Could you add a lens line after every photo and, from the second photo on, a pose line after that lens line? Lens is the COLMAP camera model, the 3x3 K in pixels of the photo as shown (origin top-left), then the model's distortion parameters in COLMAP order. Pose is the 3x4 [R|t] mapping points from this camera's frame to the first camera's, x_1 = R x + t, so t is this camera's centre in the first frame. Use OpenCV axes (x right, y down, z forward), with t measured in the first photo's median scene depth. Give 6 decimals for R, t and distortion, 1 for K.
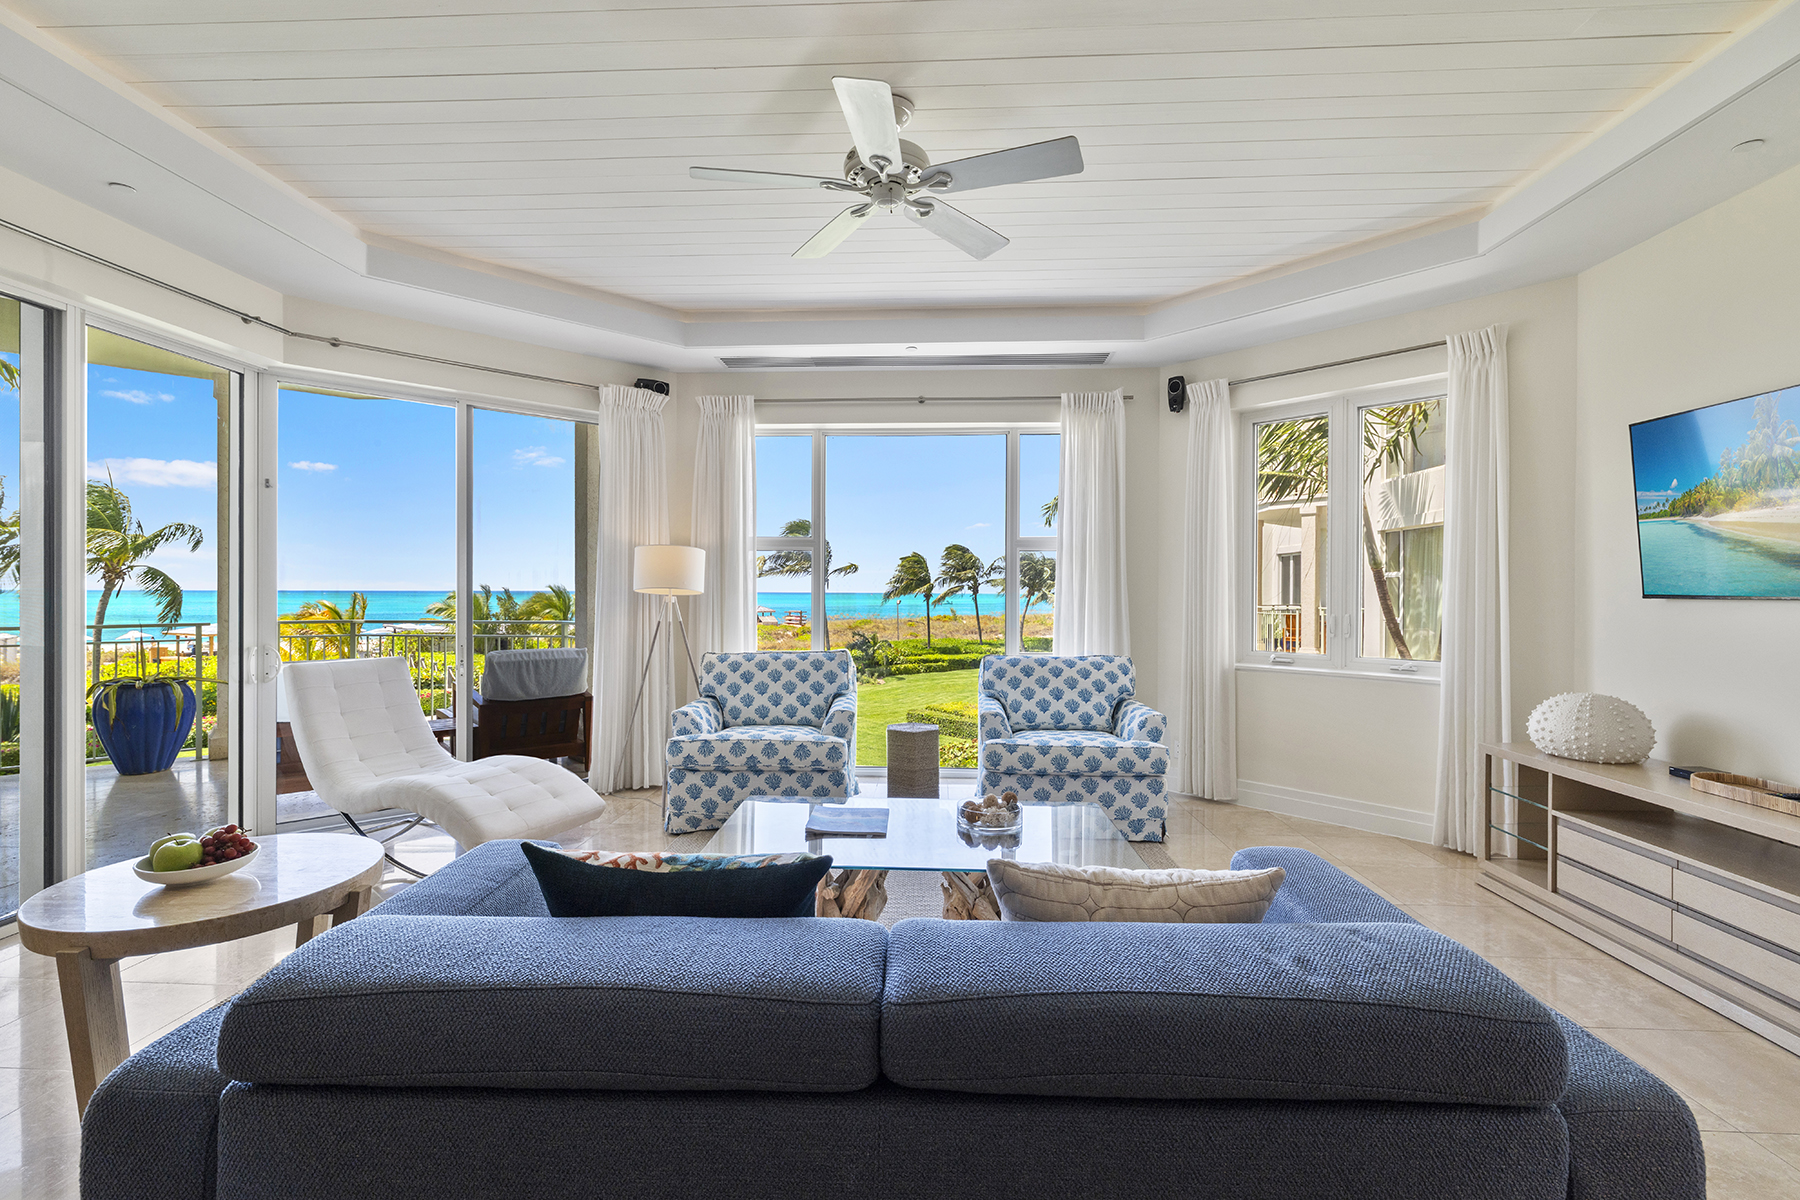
lens RADIAL K [[798.6, 0, 900.0], [0, 798.6, 600.0], [0, 0, 1]] dist [-0.001145, 0.000224]
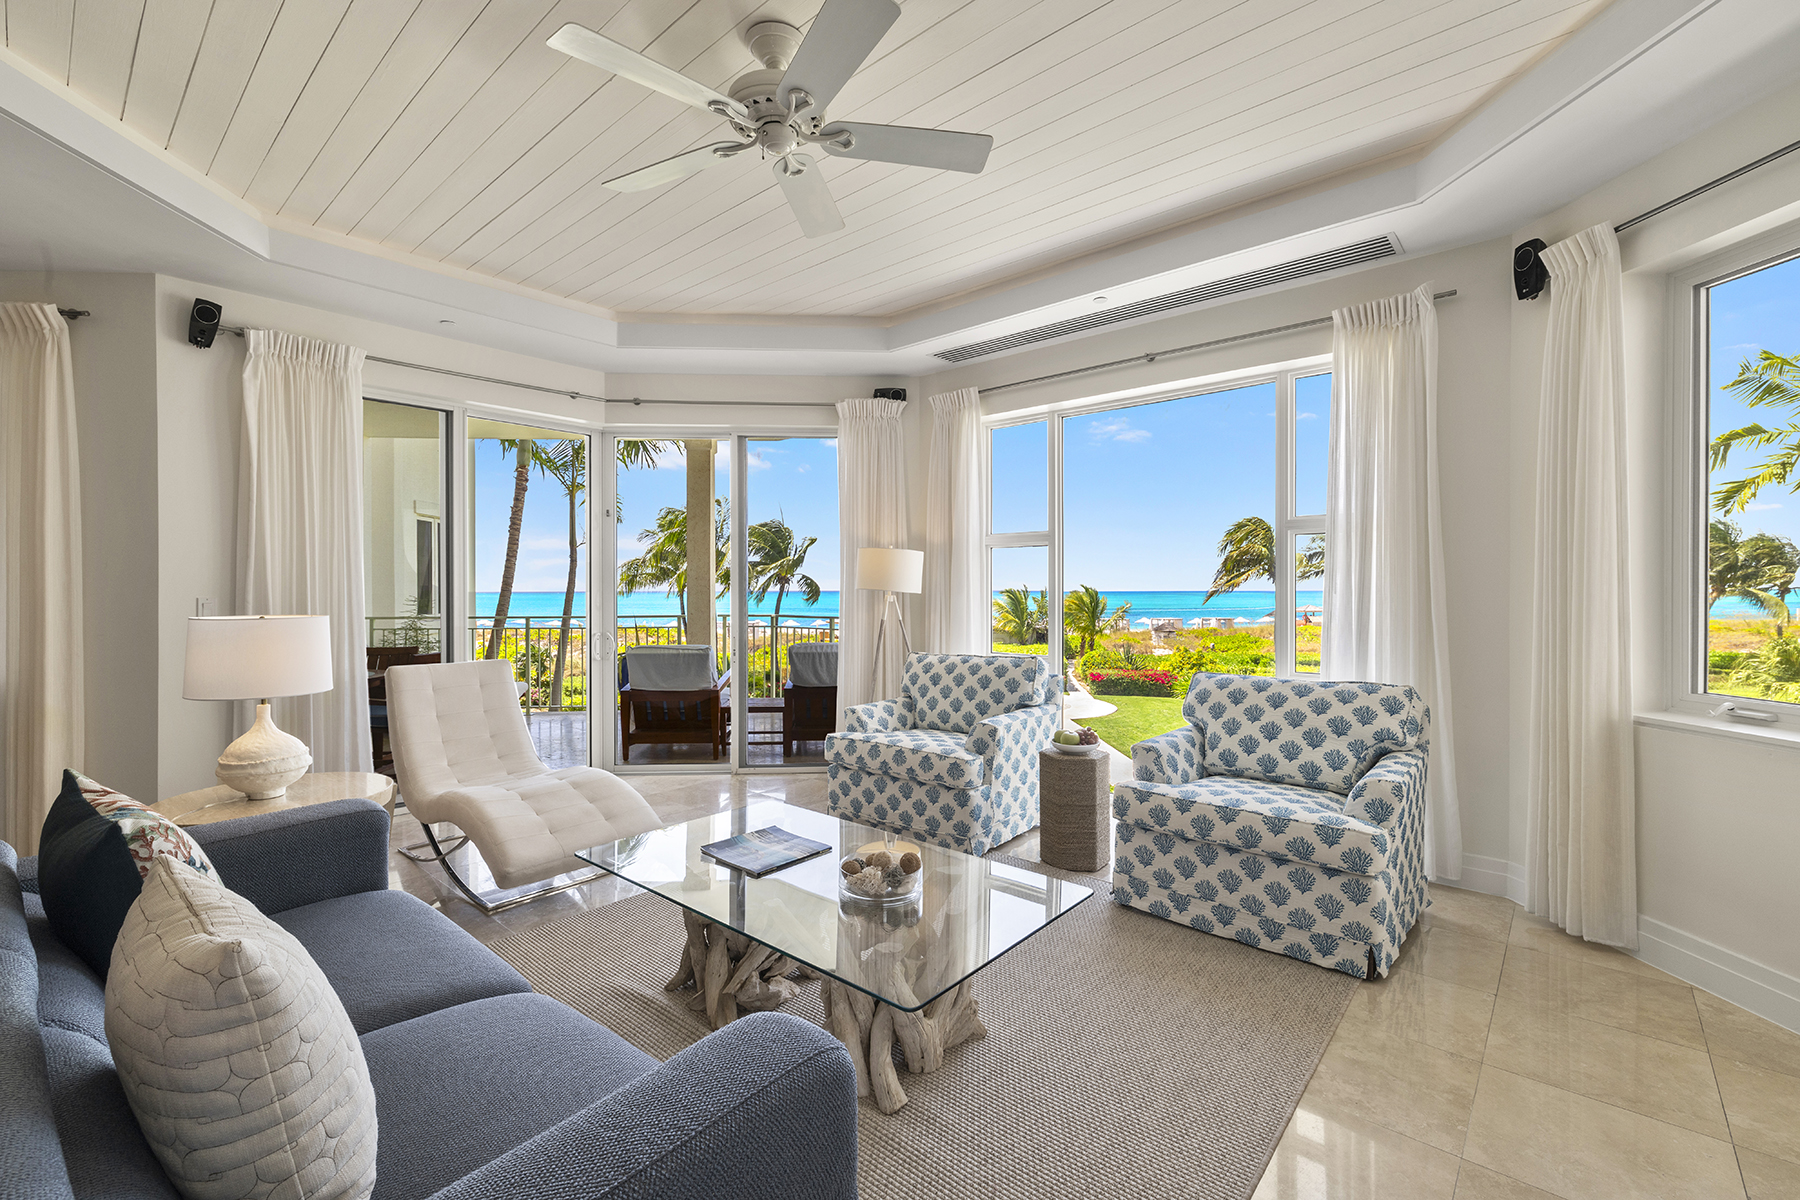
lens RADIAL K [[772.0, 0, 902.9], [0, 772.0, 596.1], [0, 0, 1]] dist [-0.001381, 0.000821]
pose [[0.784449, -0.000563, -0.620193, 0.365254], [-0.001241, 0.999996, -0.002476, -0.002101], [0.620192, 0.002712, 0.784445, 0.246857]]
